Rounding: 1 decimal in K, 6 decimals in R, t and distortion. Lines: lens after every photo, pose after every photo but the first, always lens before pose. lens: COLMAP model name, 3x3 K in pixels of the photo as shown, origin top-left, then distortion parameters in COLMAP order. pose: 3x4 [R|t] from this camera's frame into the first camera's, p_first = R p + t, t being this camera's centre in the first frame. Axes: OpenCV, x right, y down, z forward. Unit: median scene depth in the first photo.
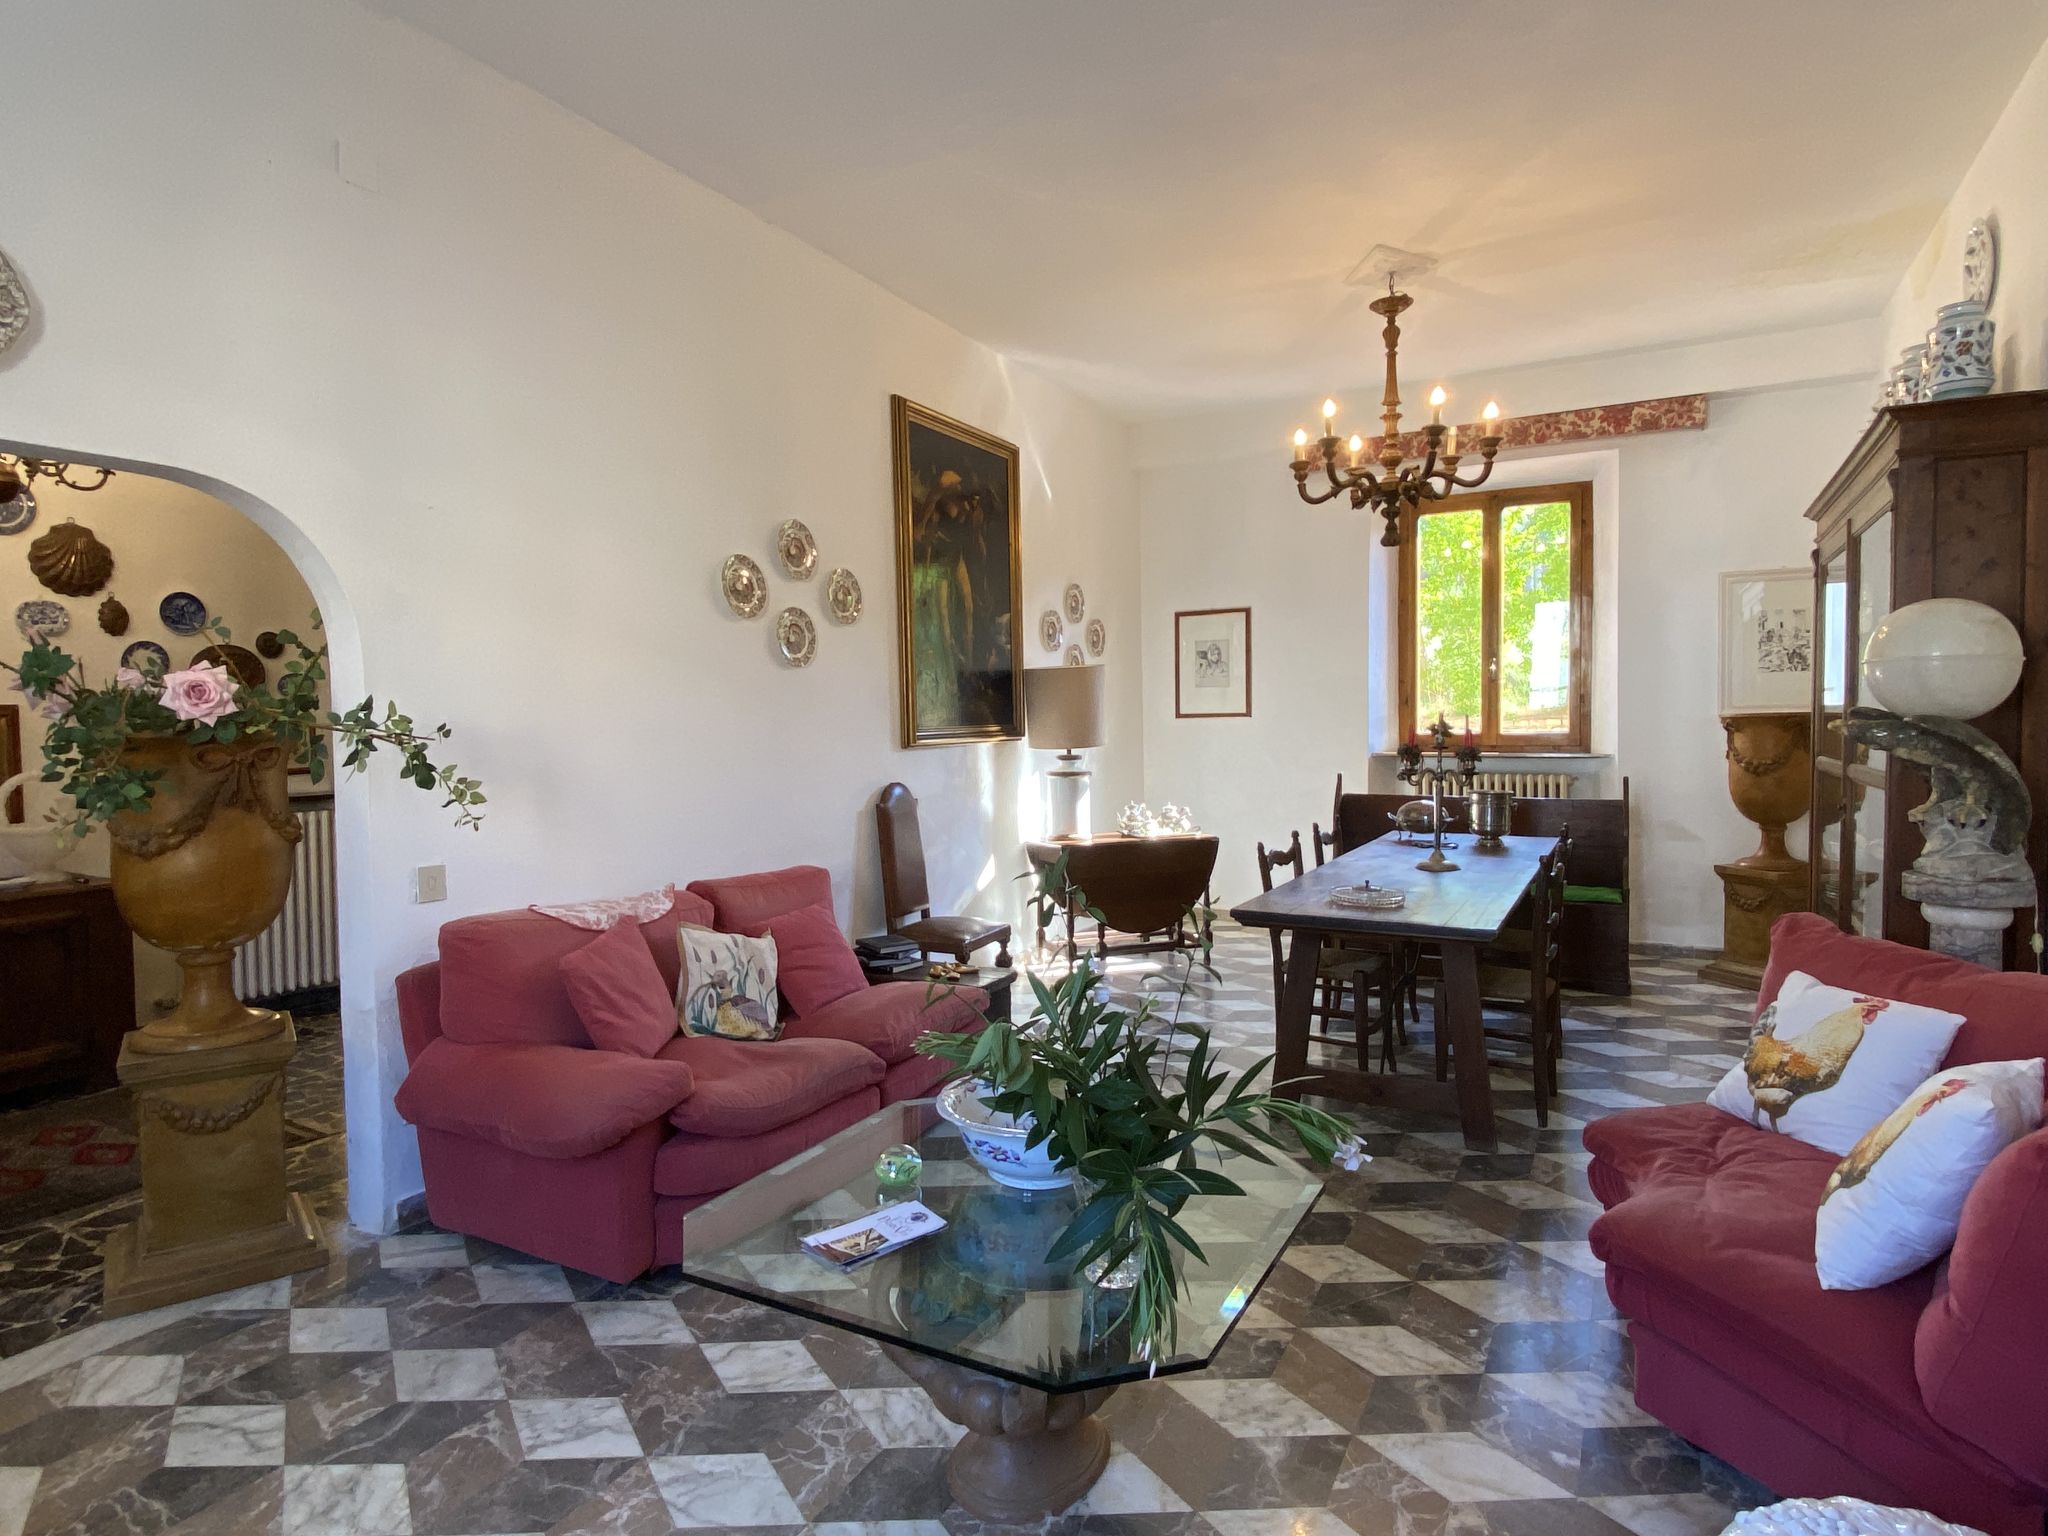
lens RADIAL K [[1154.8, 0, 1022.5], [0, 1154.8, 774.3], [0, 0, 1]] dist [0.011466, -0.002015]
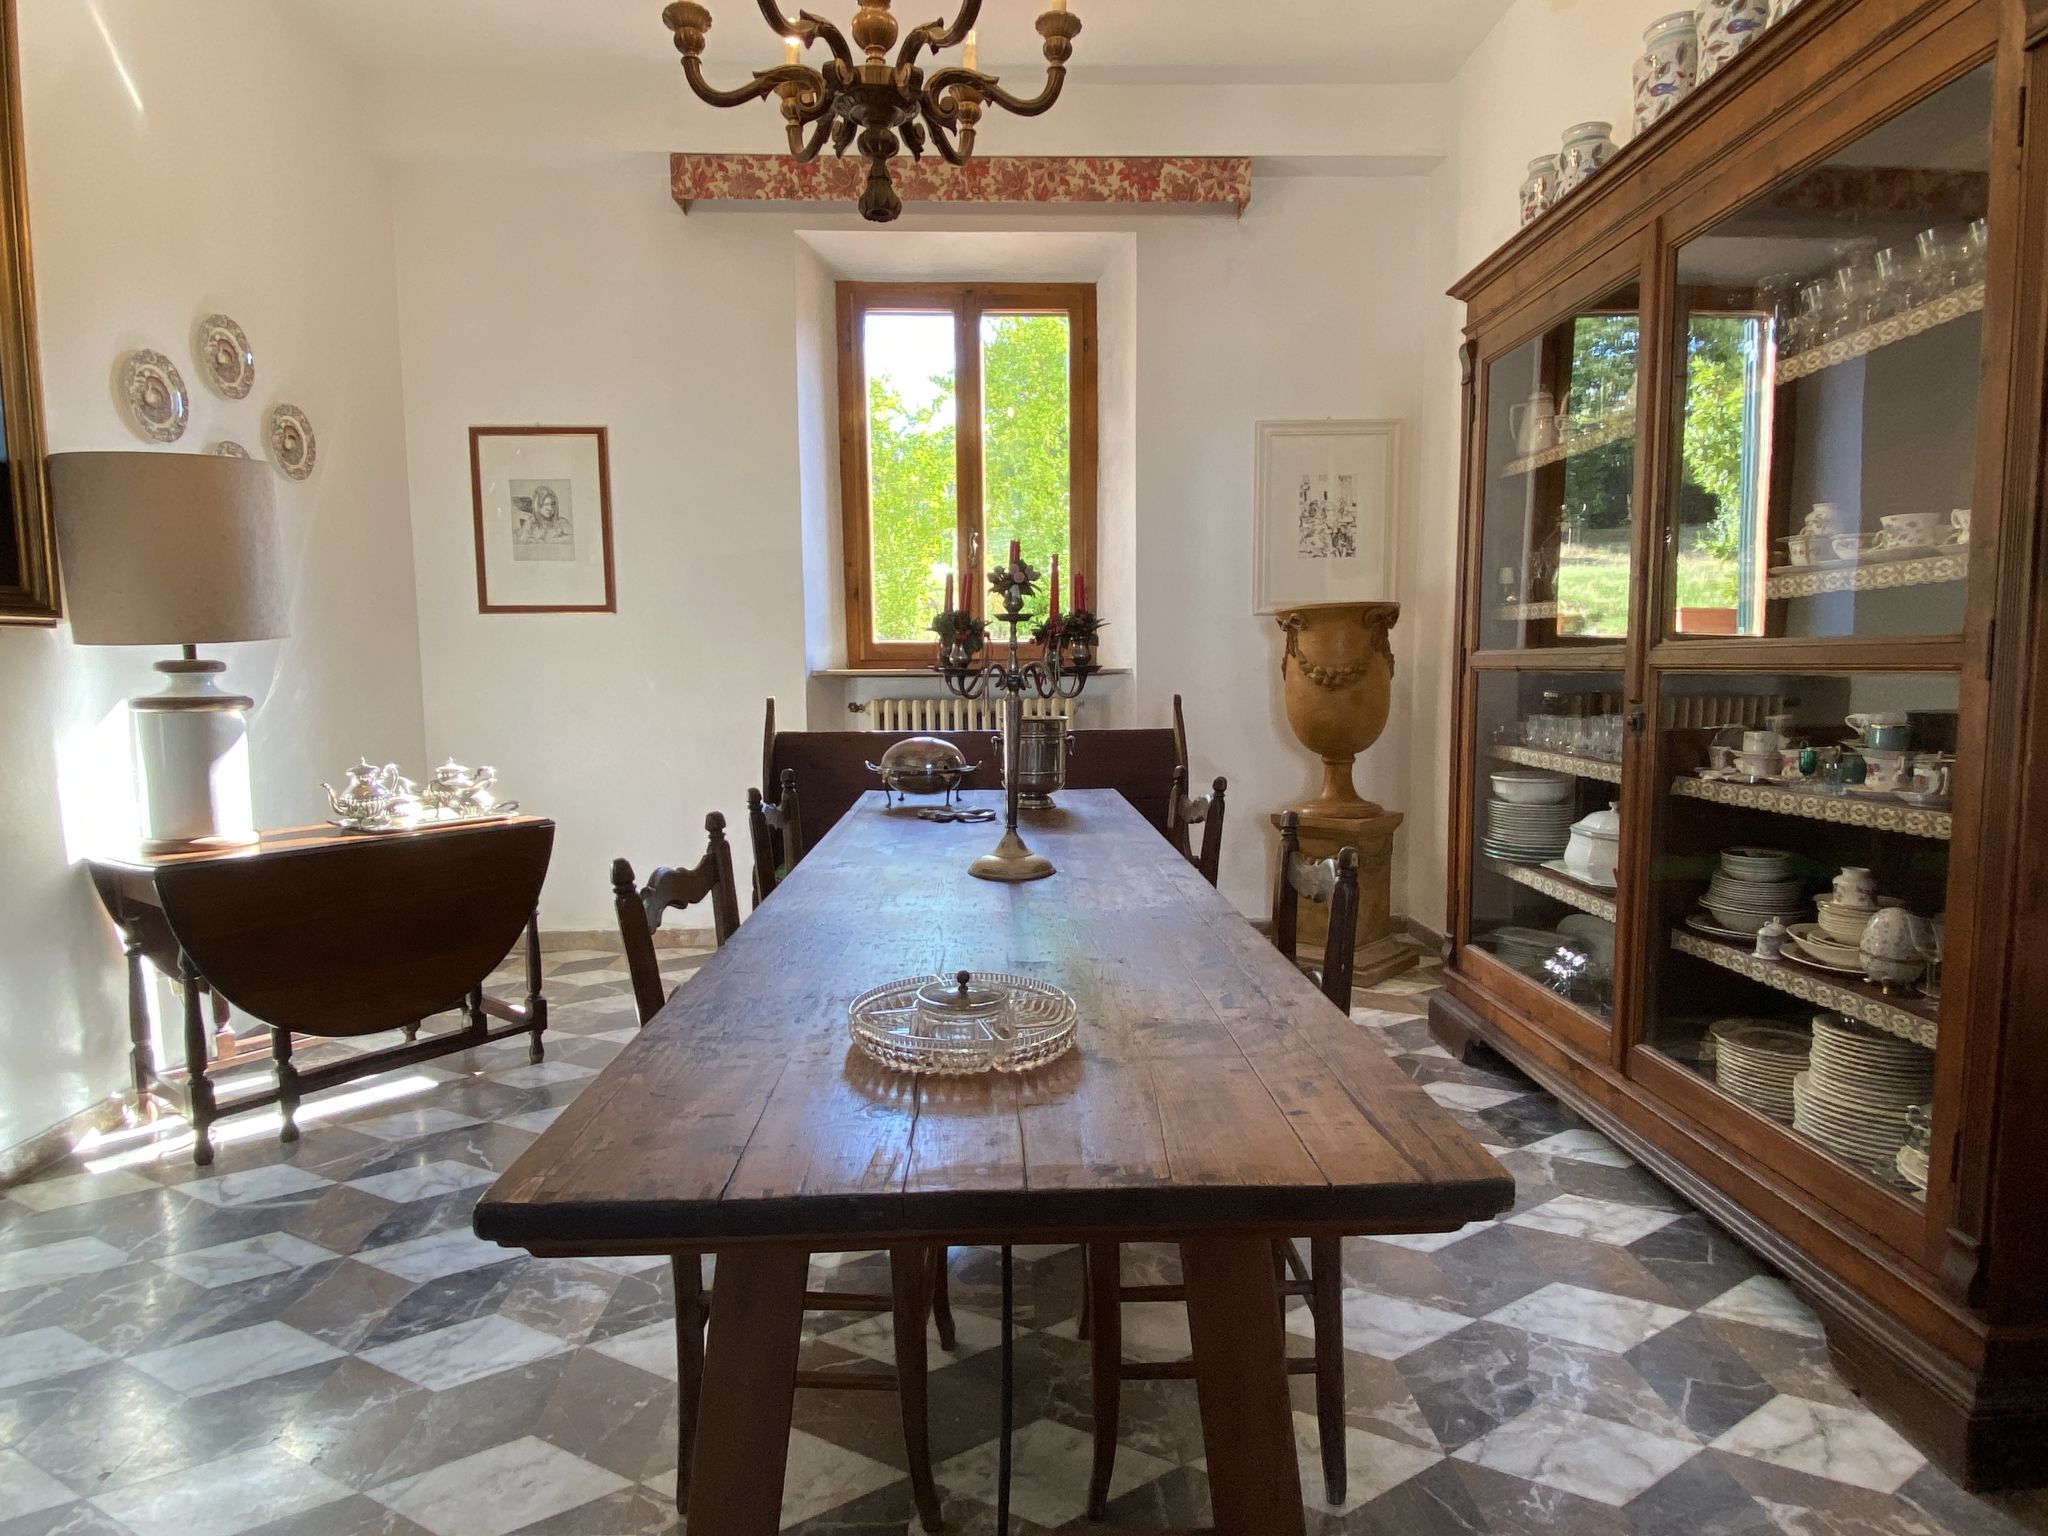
lens RADIAL K [[1154.8, 0, 1018.8], [0, 1154.8, 777.0], [0, 0, 1]] dist [0.011466, -0.002015]
pose [[0.869777, -0.046376, 0.491260, 0.095416], [0.024634, 0.998413, 0.050638, 0.013463], [-0.492829, -0.031943, 0.869540, 0.435048]]
